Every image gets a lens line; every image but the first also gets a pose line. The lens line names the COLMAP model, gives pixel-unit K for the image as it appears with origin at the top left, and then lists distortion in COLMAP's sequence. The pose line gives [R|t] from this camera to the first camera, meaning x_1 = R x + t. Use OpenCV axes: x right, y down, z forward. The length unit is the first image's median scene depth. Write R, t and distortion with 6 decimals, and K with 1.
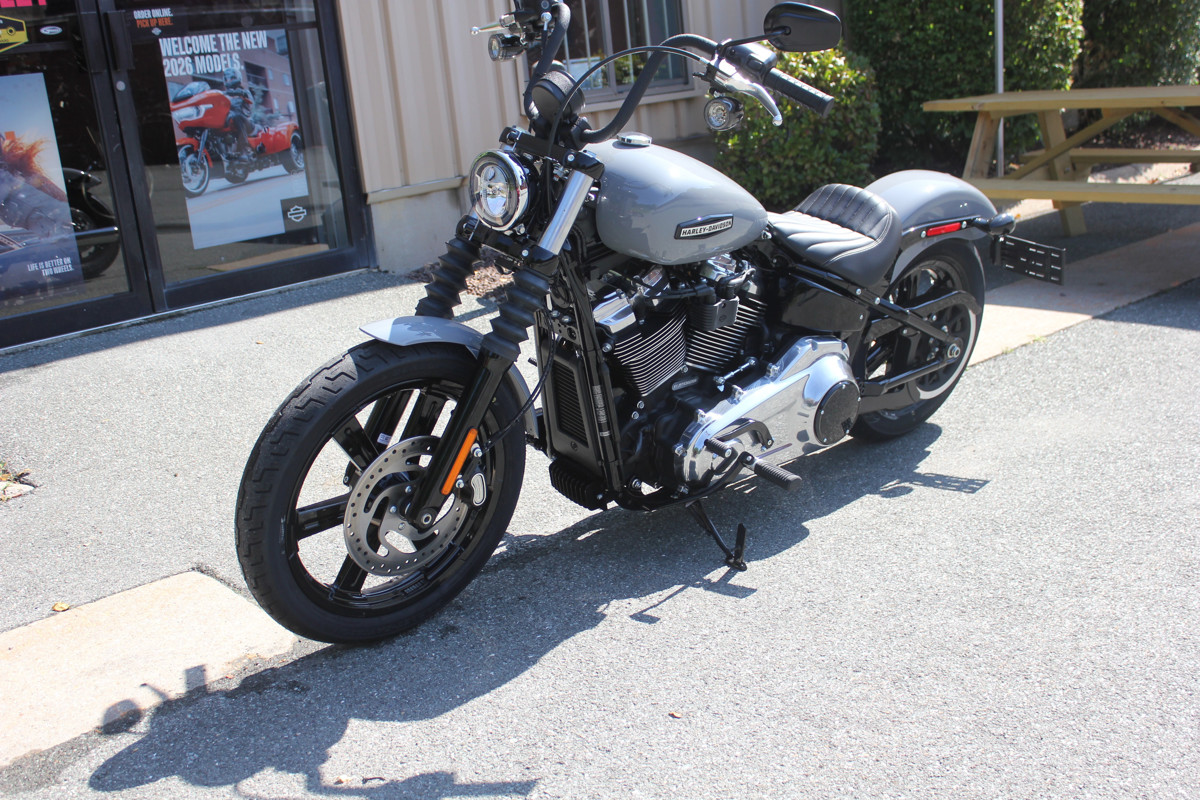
lens RADIAL K [[1303.0, 0, 600.0], [0, 1303.0, 400.0], [0, 0, 1]] dist [-0.117063, 0.179316]
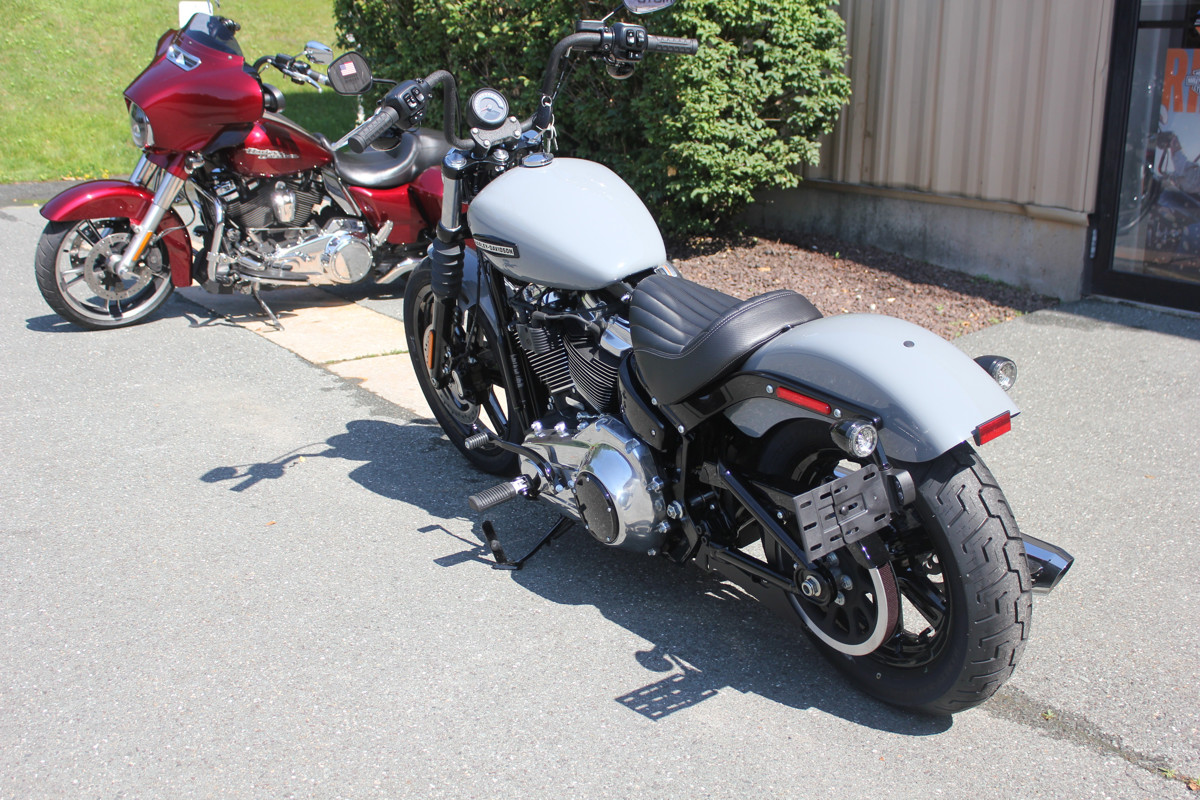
lens RADIAL K [[1348.8, 0, 600.0], [0, 1348.8, 400.0], [0, 0, 1]] dist [-0.112542, 0.156085]
pose [[-0.129983, 0.335722, -0.932950, 0.565782], [-0.265151, 0.894894, 0.358969, -0.215912], [0.955405, 0.294032, -0.027304, 0.555753]]
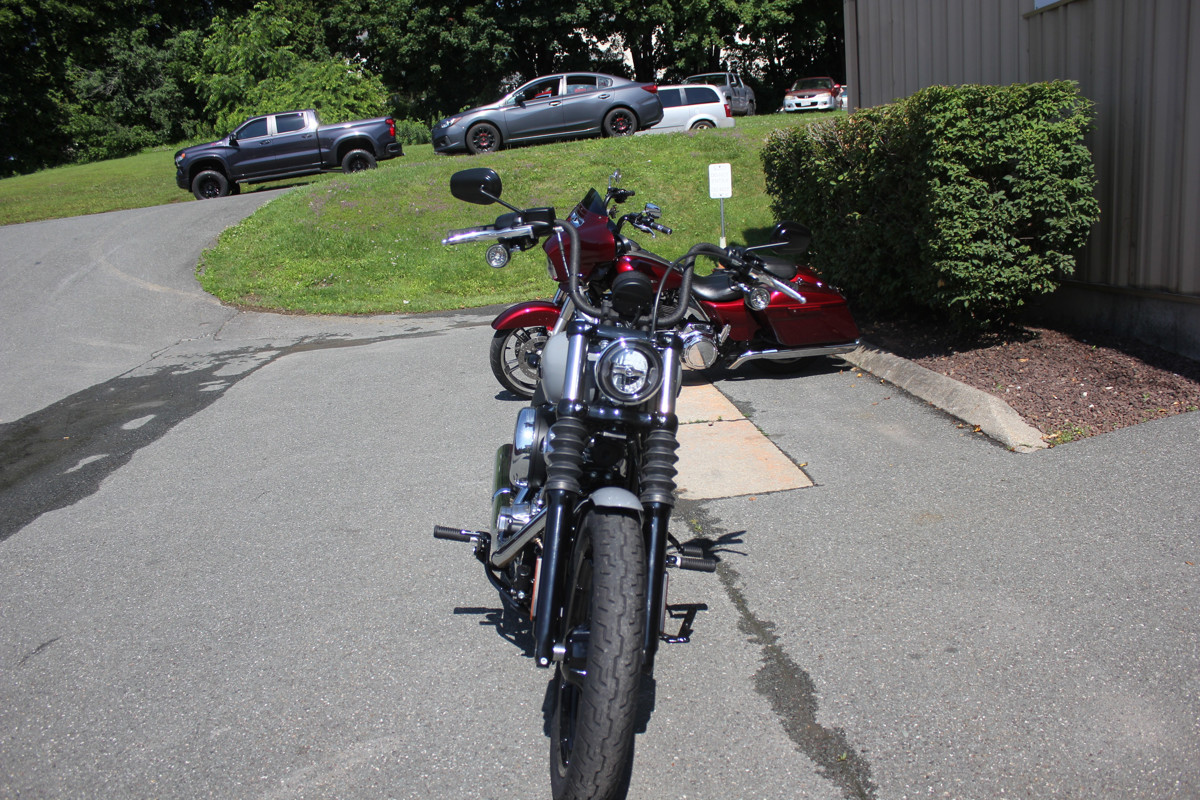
lens RADIAL K [[1001.5, 0, 600.0], [0, 1001.5, 400.0], [0, 0, 1]] dist [-0.165451, 0.155271]
pose [[-0.586792, 0.291389, -0.755492, 0.476912], [-0.088710, 0.904259, 0.417668, -0.289162], [0.804864, 0.312104, -0.504763, 0.798531]]
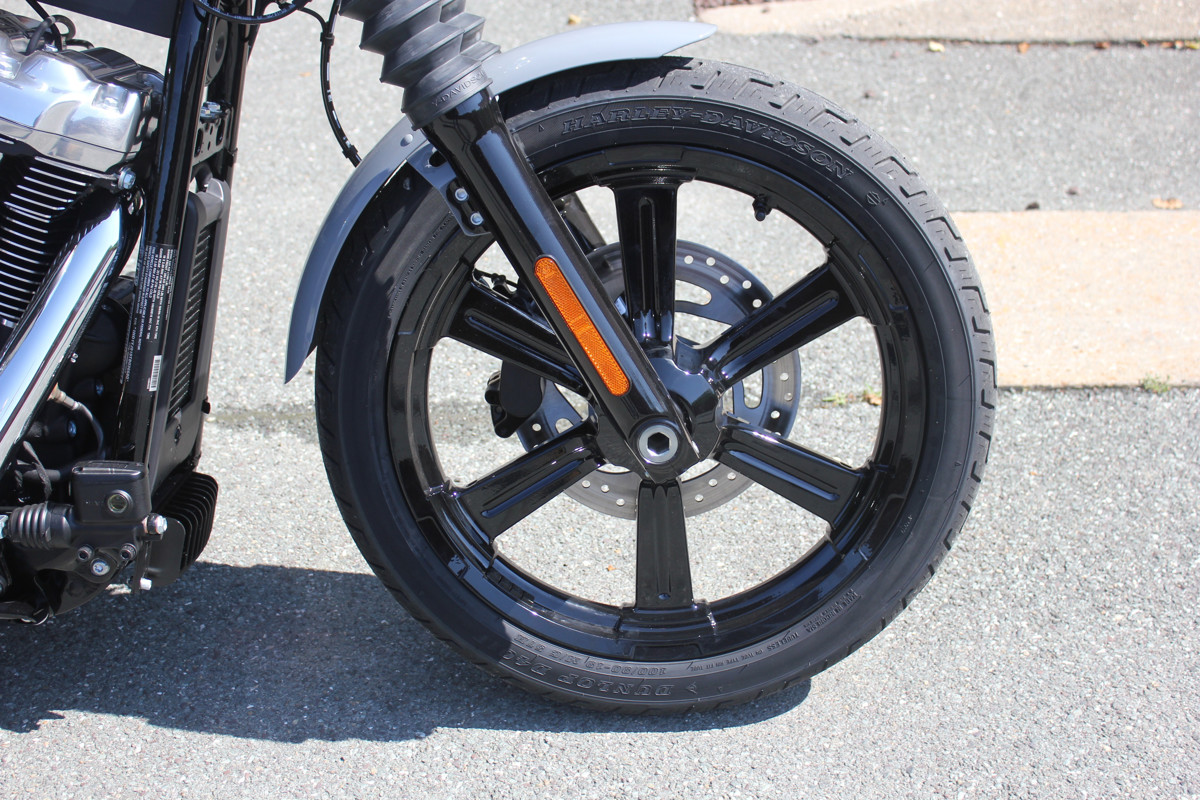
lens RADIAL K [[1511.4, 0, 600.0], [0, 1511.4, 400.0], [0, 0, 1]] dist [-0.058284, 0.008832]
pose [[0.746331, 0.399358, -0.532450, 0.350297], [-0.225401, 0.904369, 0.362369, -0.132602], [0.626246, -0.150433, 0.764974, 0.421480]]
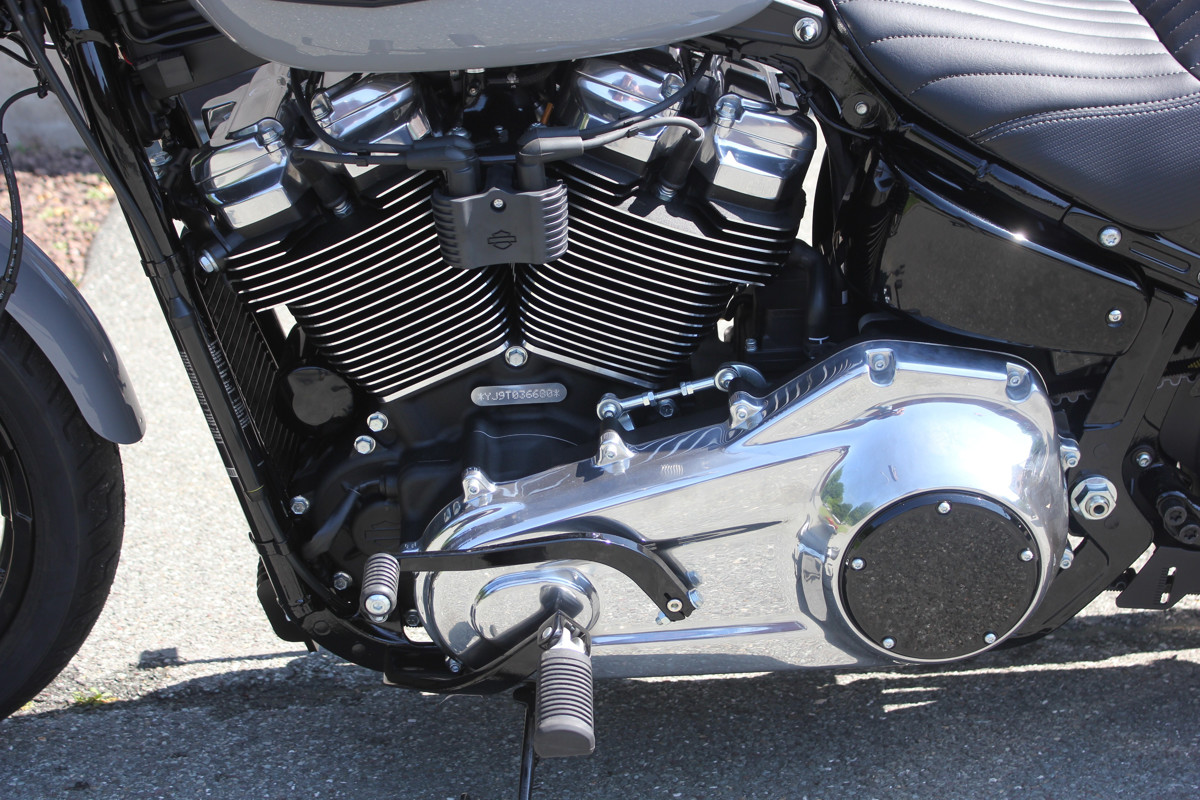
lens RADIAL K [[1953.6, 0, 600.0], [0, 1953.6, 400.0], [0, 0, 1]] dist [-0.002771, 0.081857]
pose [[0.760691, 0.219817, -0.610762, 0.231082], [-0.173093, 0.975537, 0.135519, -0.049426], [0.625610, 0.002631, 0.780131, 0.300537]]
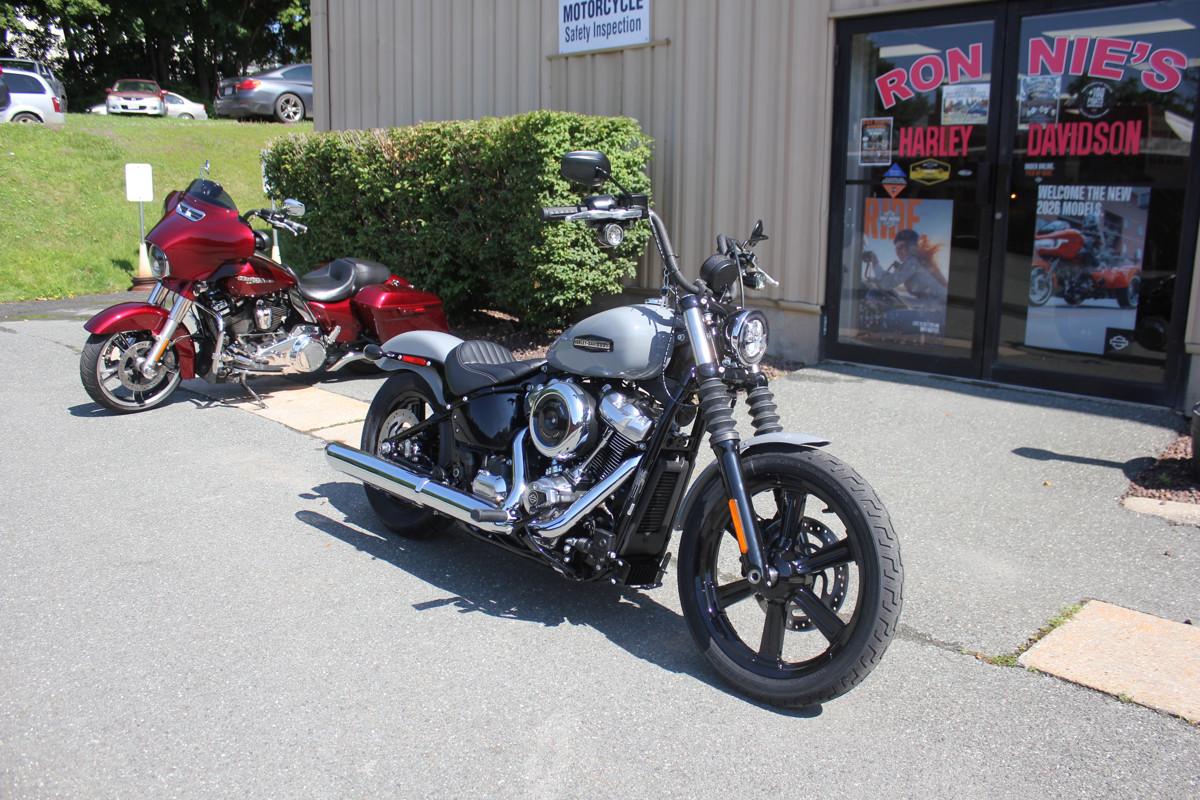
lens RADIAL K [[1001.5, 0, 600.0], [0, 1001.5, 400.0], [0, 0, 1]] dist [-0.165451, 0.155271]
pose [[0.061491, 0.294530, -0.953662, 0.624485], [-0.279113, 0.922425, 0.266885, -0.210889], [0.958287, 0.249768, 0.138928, 0.467261]]
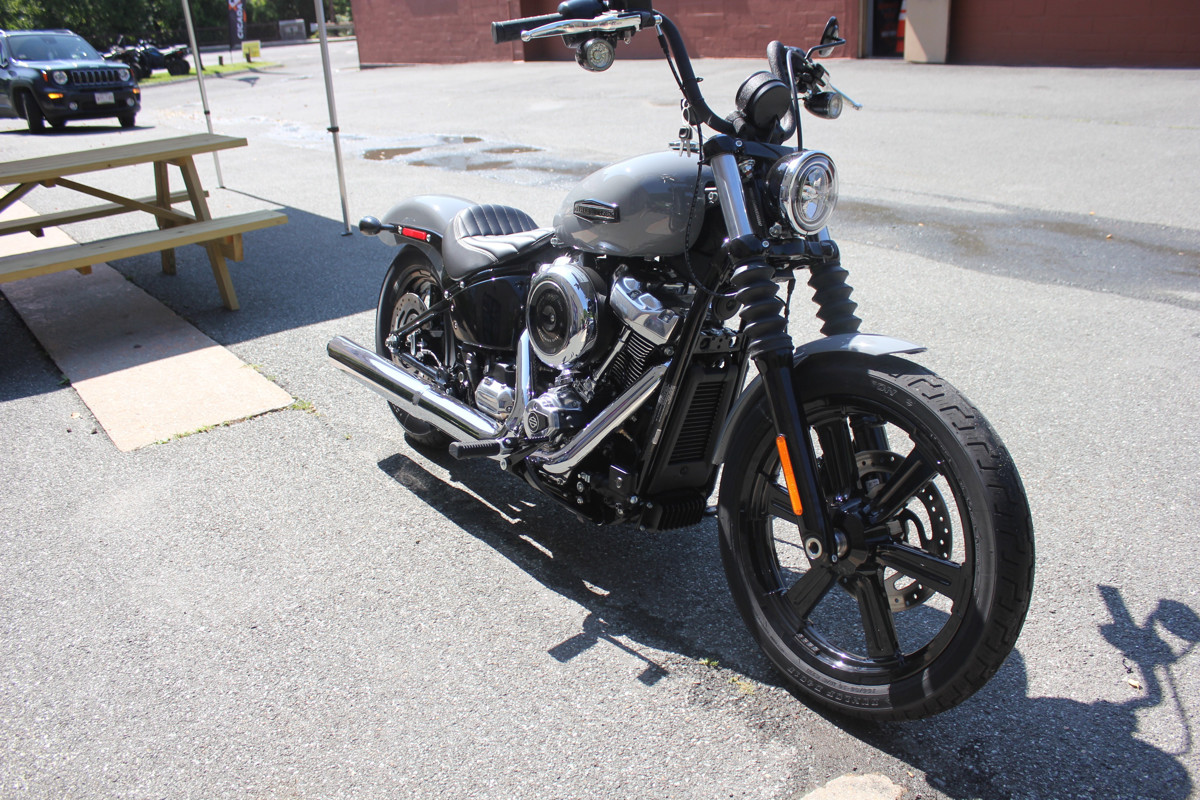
lens RADIAL K [[1001.5, 0, 600.0], [0, 1001.5, 400.0], [0, 0, 1]] dist [-0.165451, 0.155271]
pose [[0.065012, -0.297727, 0.952435, -0.376117], [0.322662, 0.909453, 0.262267, -0.120303], [-0.944279, 0.290264, 0.155190, 0.484953]]
